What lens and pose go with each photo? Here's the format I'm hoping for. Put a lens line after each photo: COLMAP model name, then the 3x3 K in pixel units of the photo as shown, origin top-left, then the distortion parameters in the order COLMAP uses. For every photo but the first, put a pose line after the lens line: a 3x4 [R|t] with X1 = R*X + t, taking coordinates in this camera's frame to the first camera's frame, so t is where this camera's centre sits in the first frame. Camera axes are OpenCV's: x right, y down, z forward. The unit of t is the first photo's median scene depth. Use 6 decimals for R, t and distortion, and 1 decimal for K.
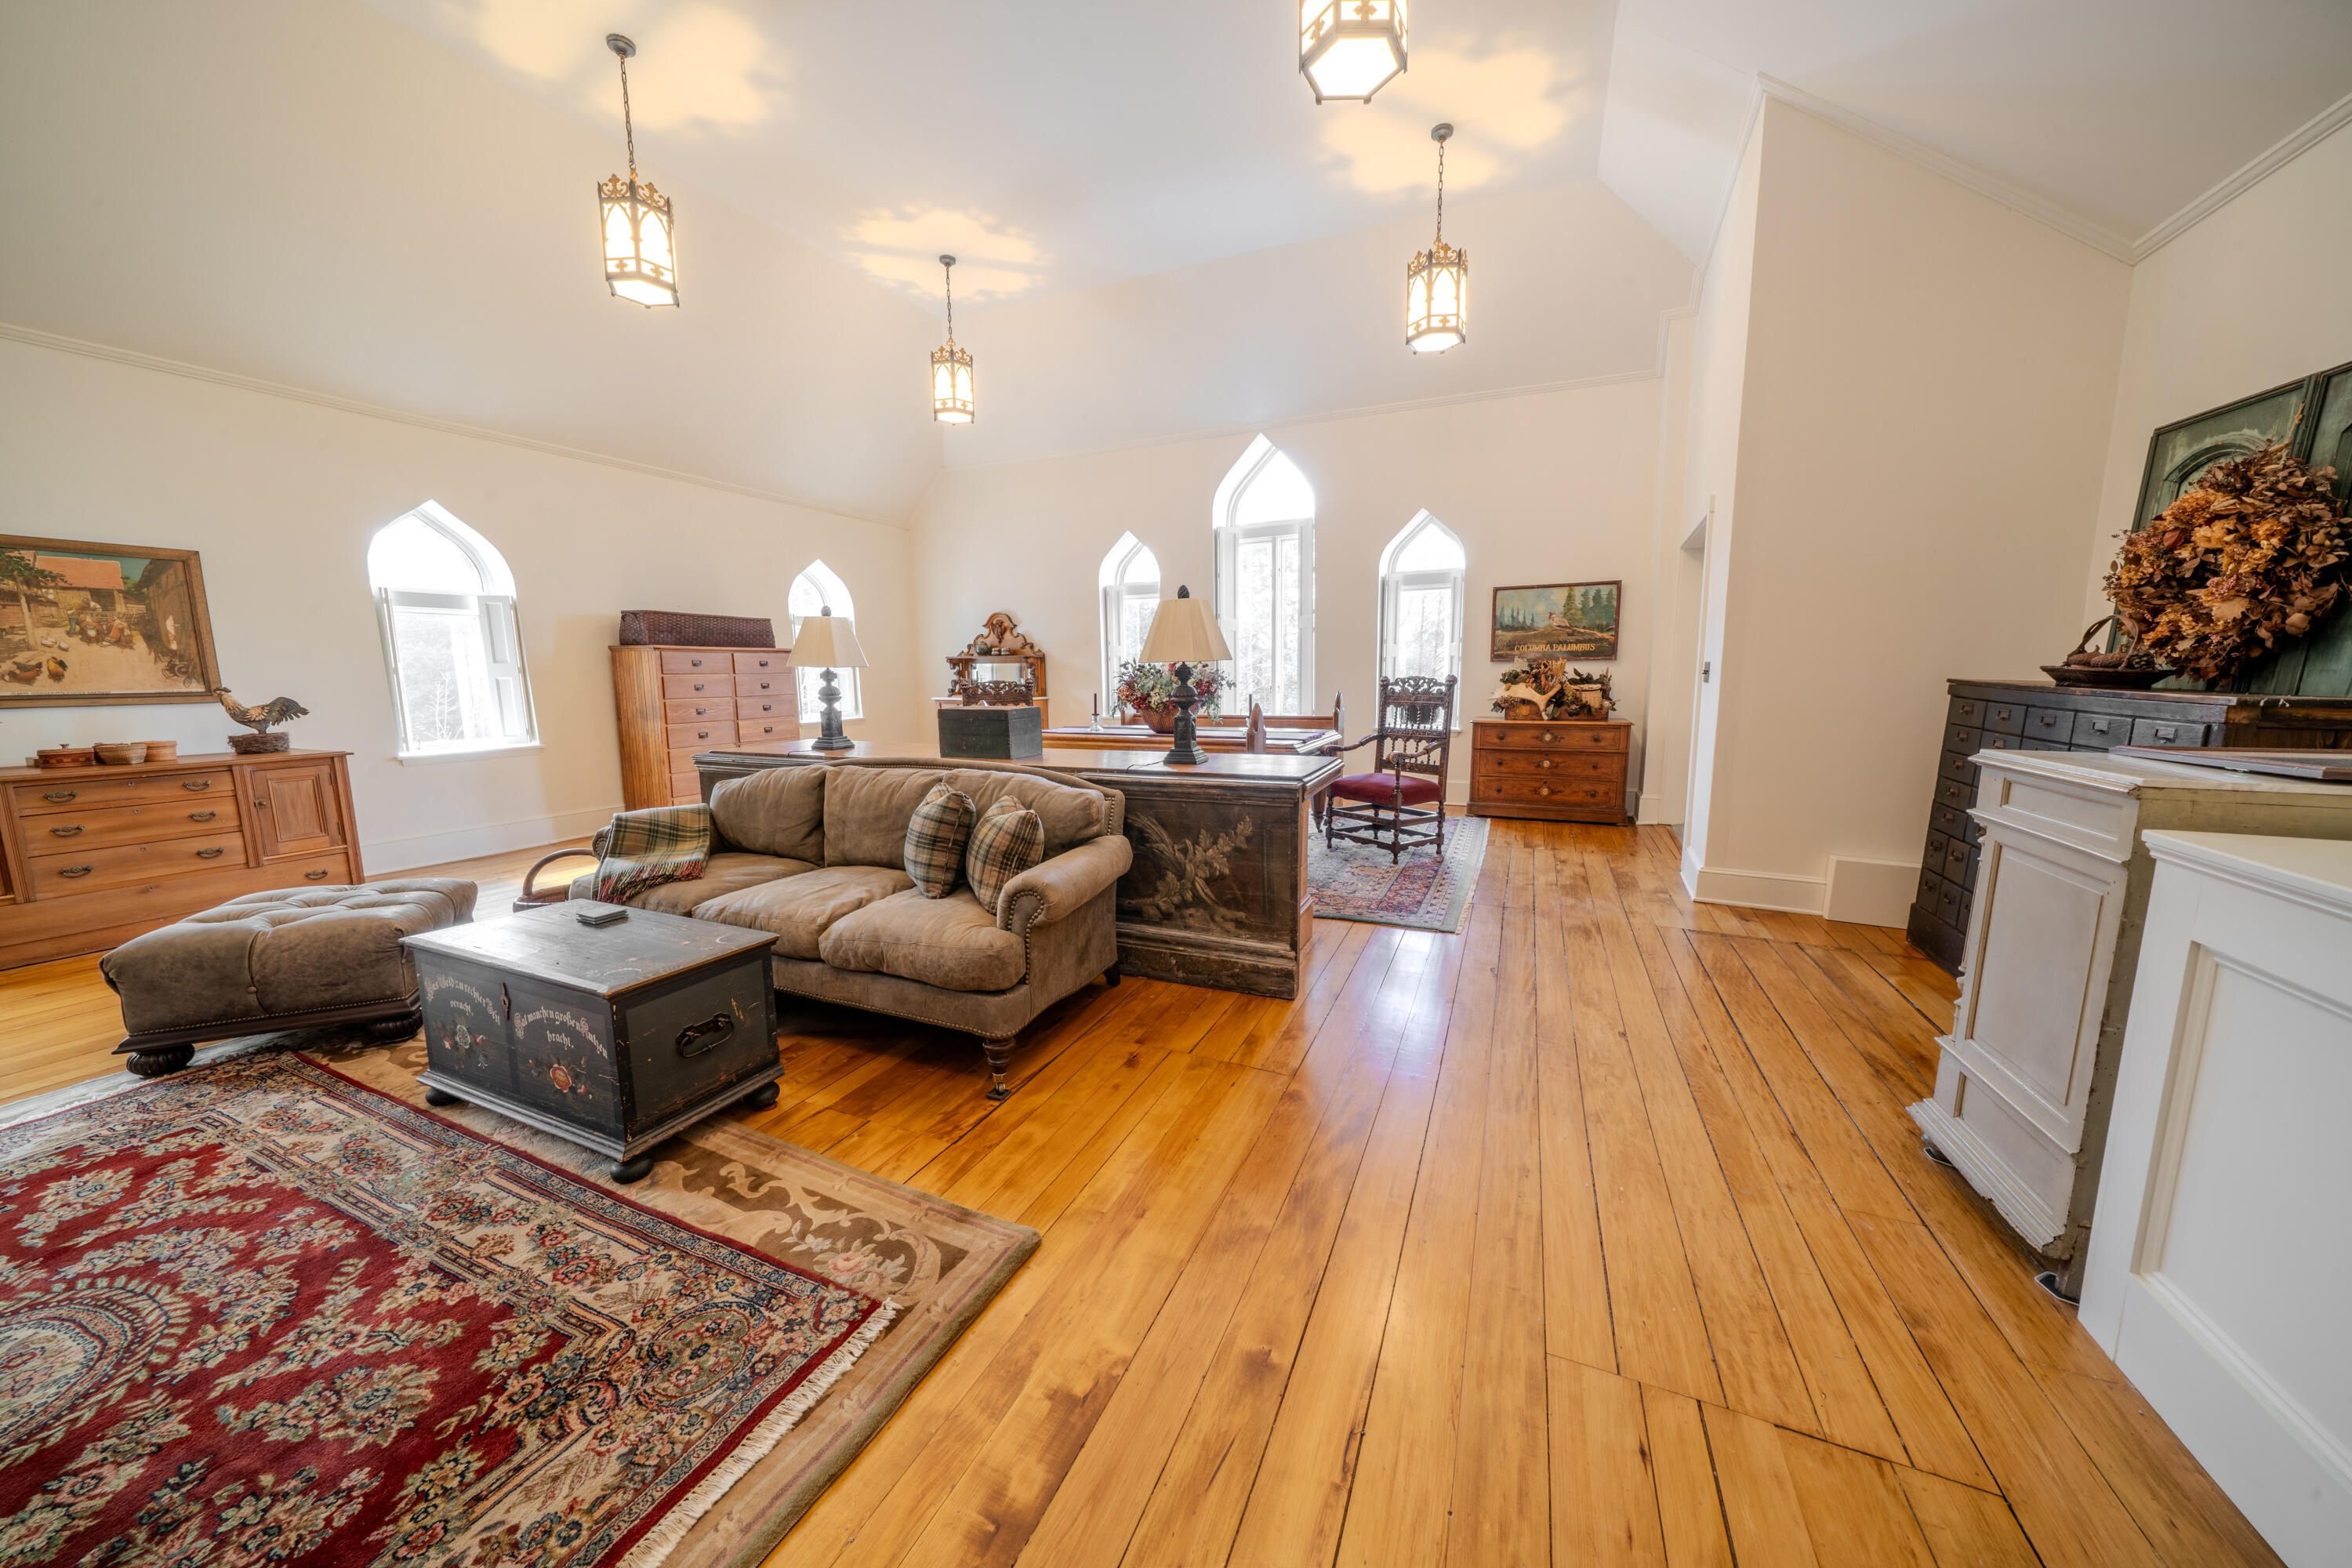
lens RADIAL K [[819.8, 0, 1170.7], [0, 819.8, 789.0], [0, 0, 1]] dist [-0.019163, 0.001890]
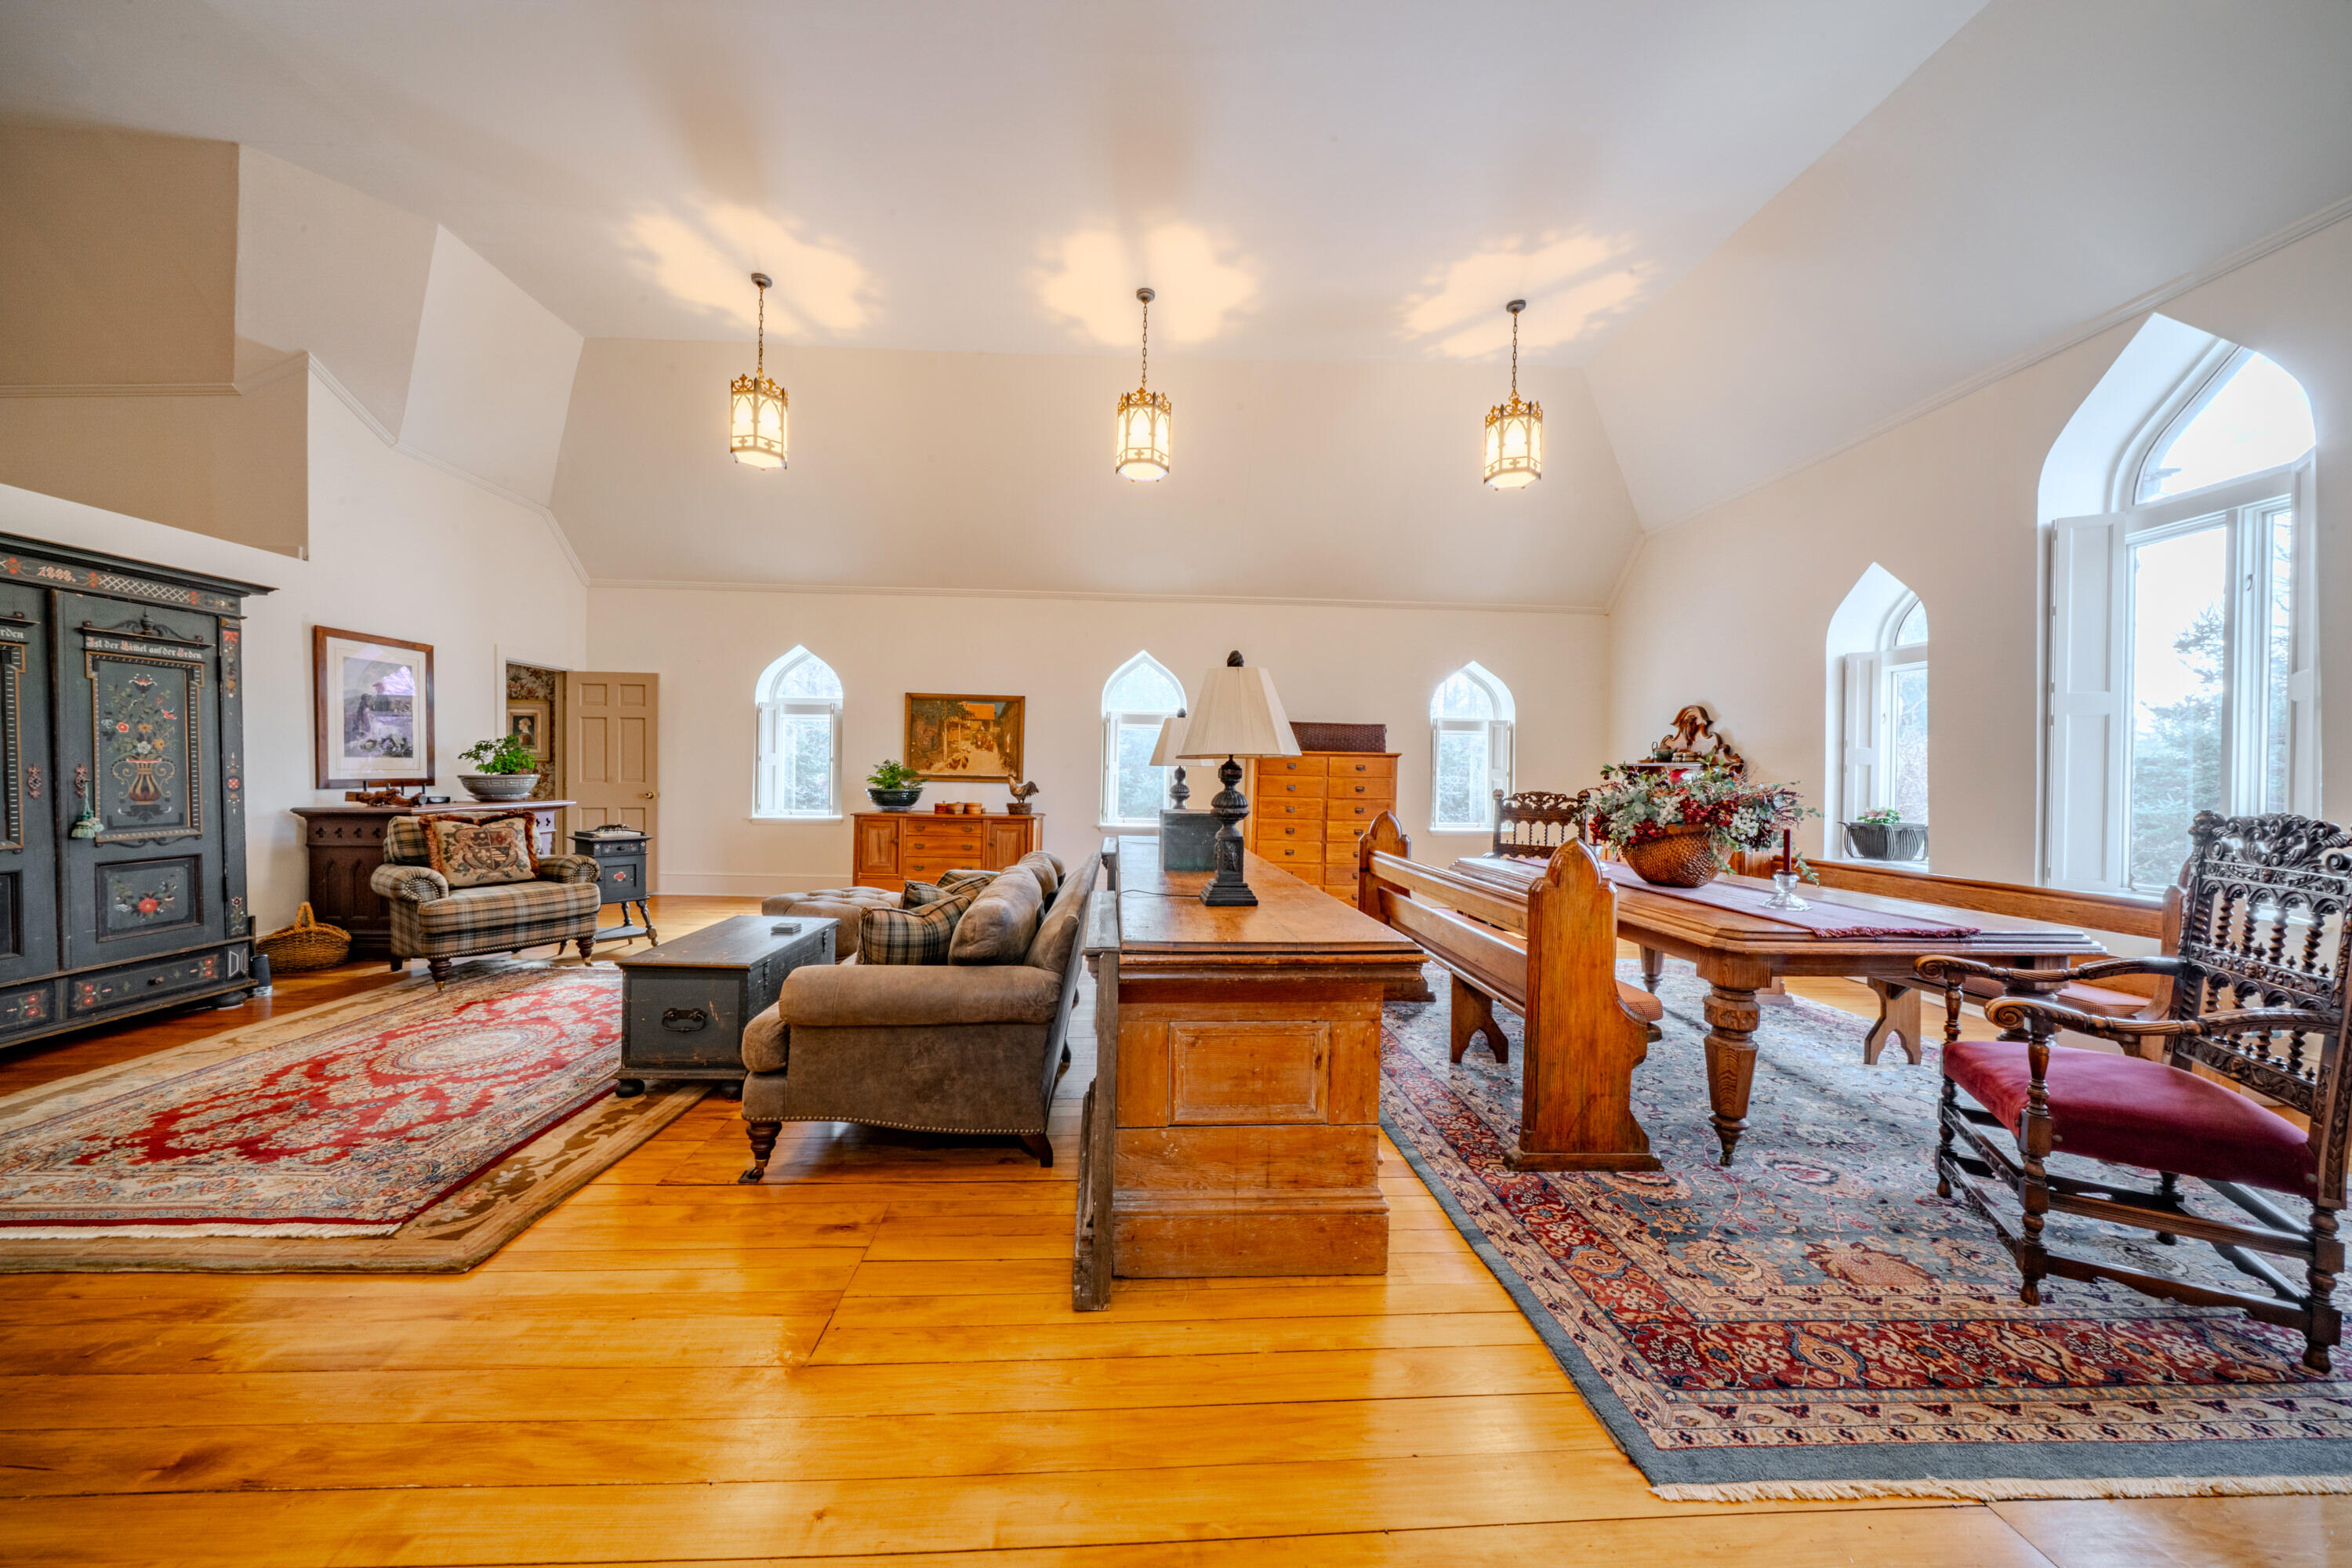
lens RADIAL K [[819.8, 0, 1170.7], [0, 819.8, 789.0], [0, 0, 1]] dist [-0.019163, 0.001890]
pose [[0.435764, 0.031096, -0.899524, 0.528538], [-0.153396, 0.987348, -0.040179, -0.080184], [0.886893, 0.155492, 0.435020, 0.563920]]
